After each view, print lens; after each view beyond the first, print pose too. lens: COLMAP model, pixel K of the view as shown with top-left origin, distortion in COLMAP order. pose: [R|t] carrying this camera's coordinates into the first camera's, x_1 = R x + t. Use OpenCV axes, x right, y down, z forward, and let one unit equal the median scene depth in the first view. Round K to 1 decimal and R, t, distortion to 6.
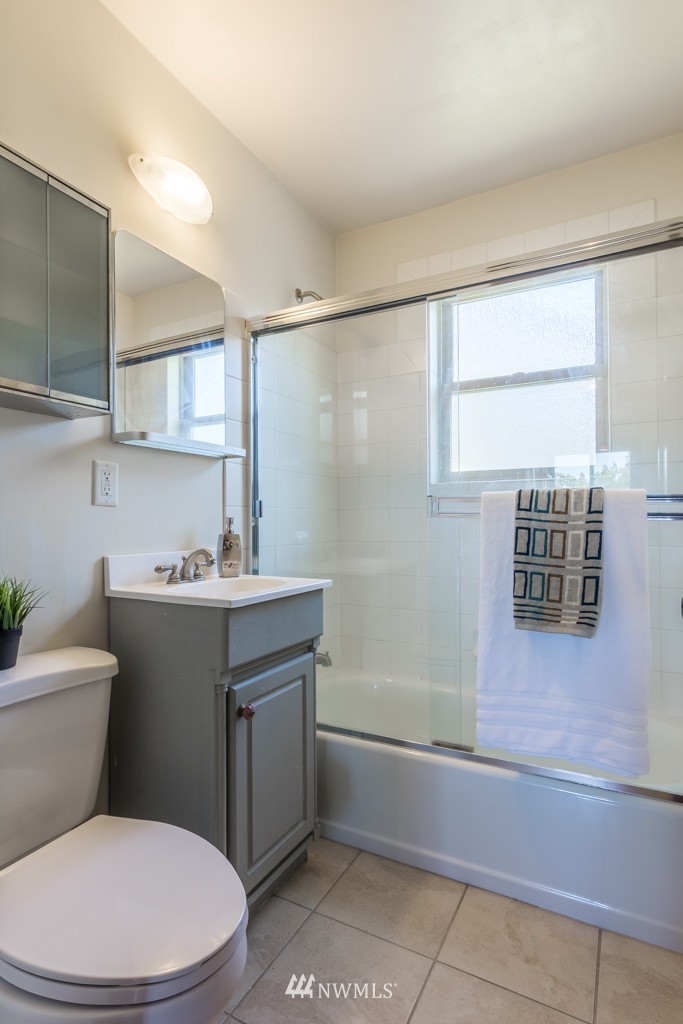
lens RADIAL K [[519.4, 0, 337.3], [0, 519.4, 518.1], [0, 0, 1]] dist [-0.000375, 0.003372]
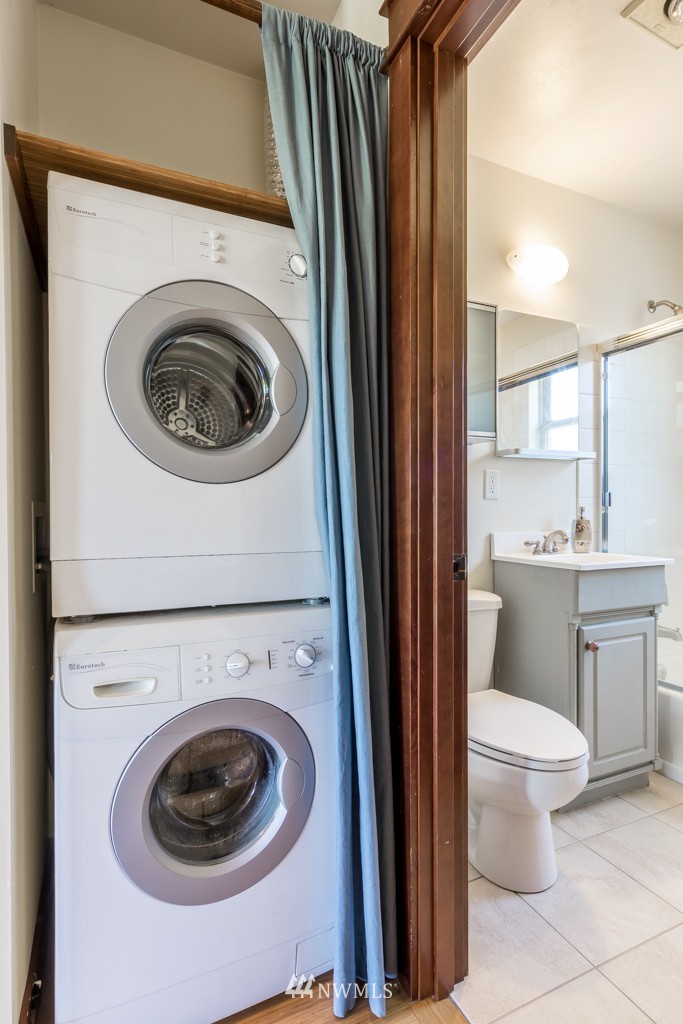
lens RADIAL K [[519.4, 0, 331.6], [0, 519.4, 519.6], [0, 0, 1]] dist [-0.000375, 0.003372]
pose [[0.788725, 0.009227, -0.614677, 0.103463], [0.005463, 0.999743, 0.022018, -0.001306], [0.614722, -0.020724, 0.788472, -0.427594]]
